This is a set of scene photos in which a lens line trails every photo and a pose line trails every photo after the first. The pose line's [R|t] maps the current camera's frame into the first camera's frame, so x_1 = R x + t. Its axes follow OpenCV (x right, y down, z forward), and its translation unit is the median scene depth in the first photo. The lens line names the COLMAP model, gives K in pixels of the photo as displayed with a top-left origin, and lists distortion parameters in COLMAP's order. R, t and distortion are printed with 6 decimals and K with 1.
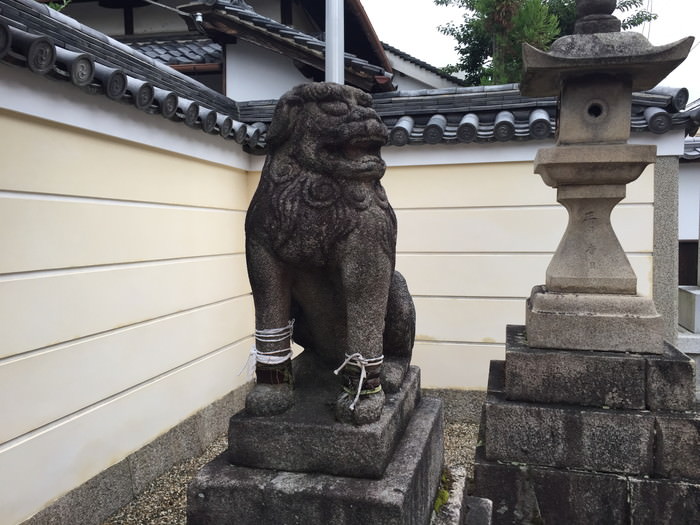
lens RADIAL K [[595.0, 0, 351.6], [0, 595.0, 248.0], [0, 0, 1]] dist [0.078776, -0.140515]
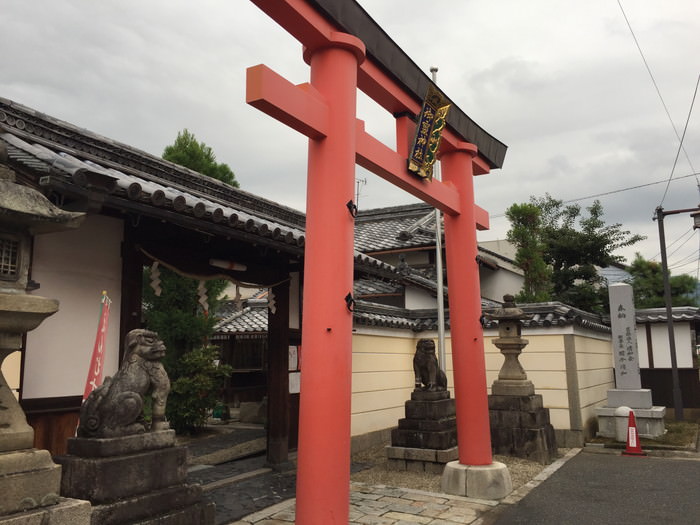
lens RADIAL K [[595.0, 0, 351.6], [0, 595.0, 248.0], [0, 0, 1]] dist [0.078776, -0.140515]
pose [[0.961277, -0.052887, -0.270460, 0.360840], [-0.006464, 0.976815, -0.213985, 0.055608], [0.275507, 0.207447, 0.938649, -1.998088]]
